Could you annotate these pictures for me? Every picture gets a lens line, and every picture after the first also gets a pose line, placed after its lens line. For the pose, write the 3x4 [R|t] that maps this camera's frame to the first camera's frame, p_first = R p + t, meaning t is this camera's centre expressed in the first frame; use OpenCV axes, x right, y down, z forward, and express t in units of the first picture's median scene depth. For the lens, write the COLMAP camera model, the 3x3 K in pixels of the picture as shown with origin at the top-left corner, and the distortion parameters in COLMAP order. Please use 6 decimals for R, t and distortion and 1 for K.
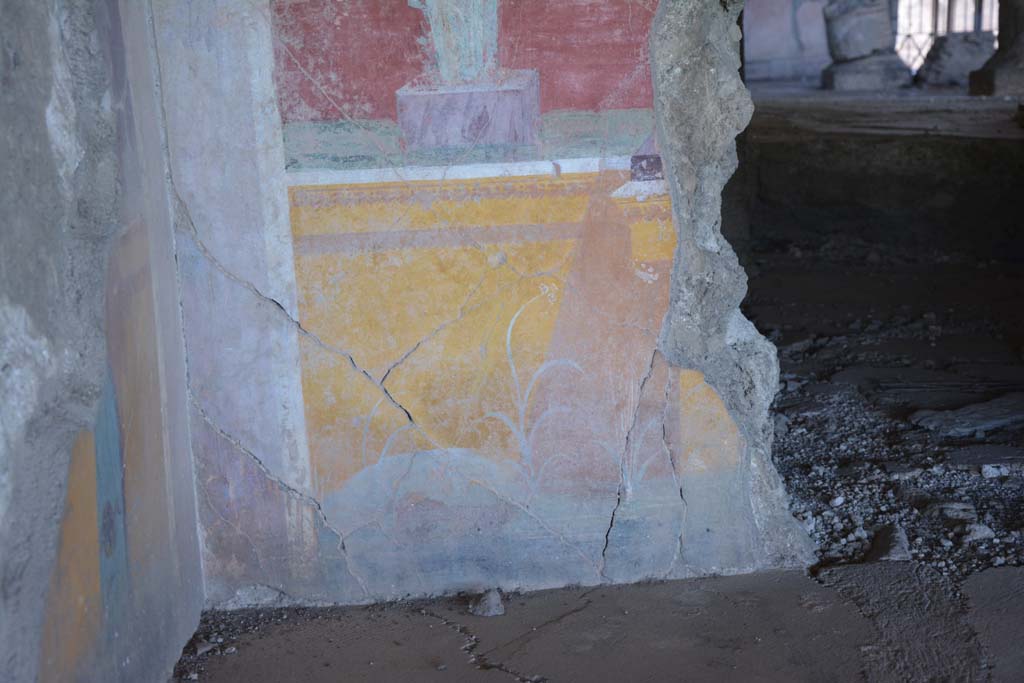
lens RADIAL K [[1743.1, 0, 509.9], [0, 1743.1, 345.5], [0, 0, 1]] dist [0.274664, 0.000000]
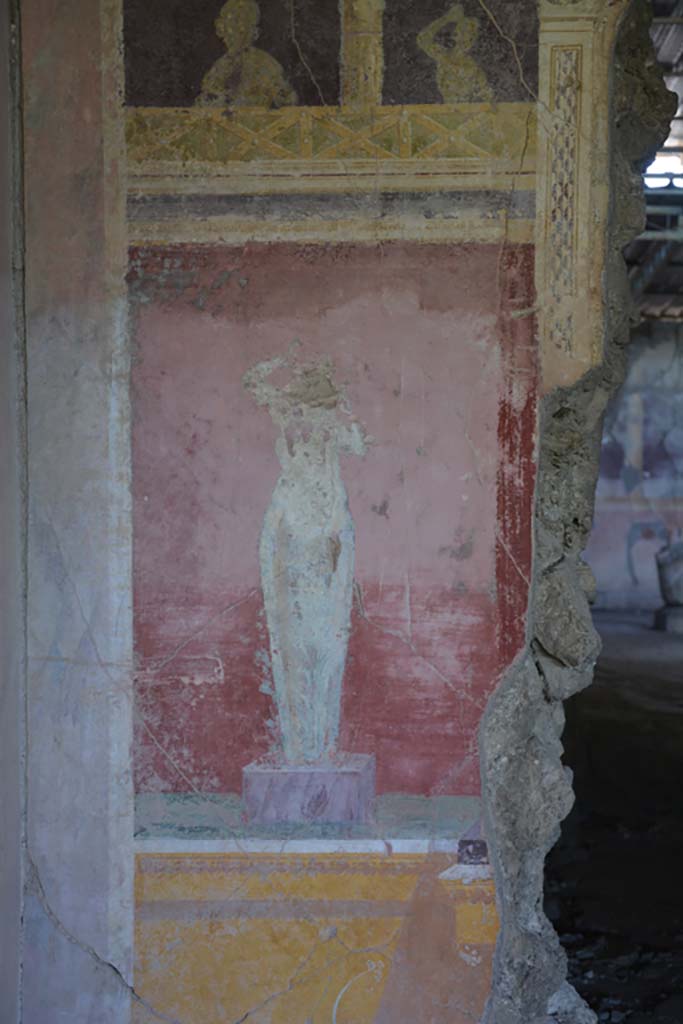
lens RADIAL K [[1743.1, 0, 339.9], [0, 1743.1, 520.6], [0, 0, 1]] dist [0.274664, 0.000000]
pose [[0.998620, 0.051876, -0.008183, -0.004207], [-0.052503, 0.982468, -0.178884, -0.103677], [-0.001241, 0.179066, 0.983836, -0.087659]]
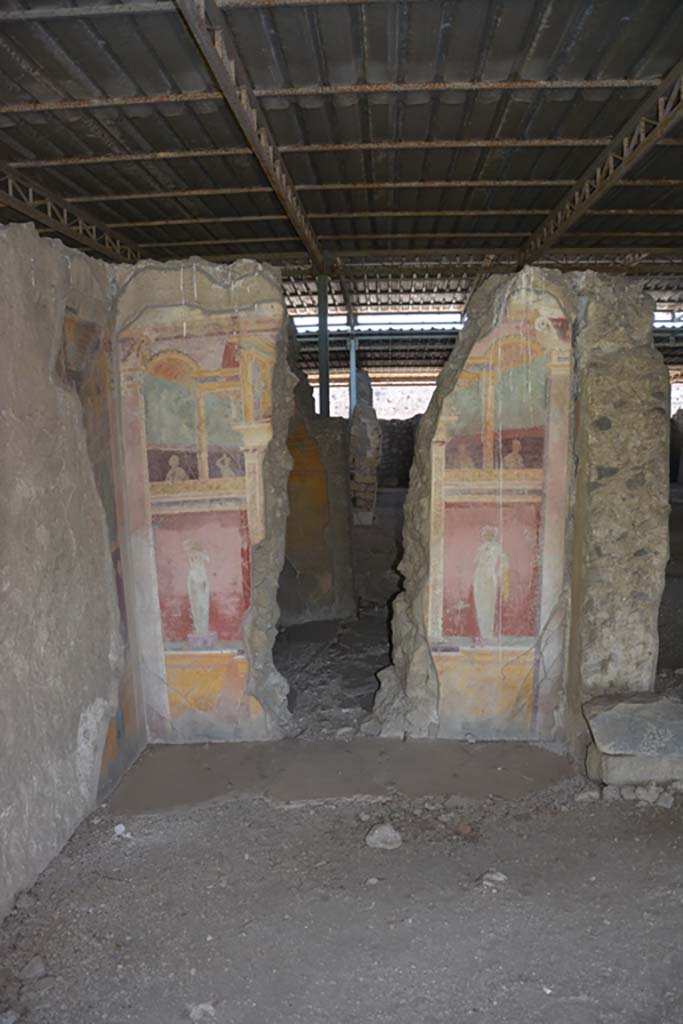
lens RADIAL K [[803.8, 0, 343.6], [0, 803.8, 521.2], [0, 0, 1]] dist [-0.159631, 0.123573]
pose [[0.998109, 0.012746, -0.060139, 0.464407], [-0.015776, 0.998616, -0.050180, -0.342568], [0.059416, 0.051034, 0.996928, -1.069401]]
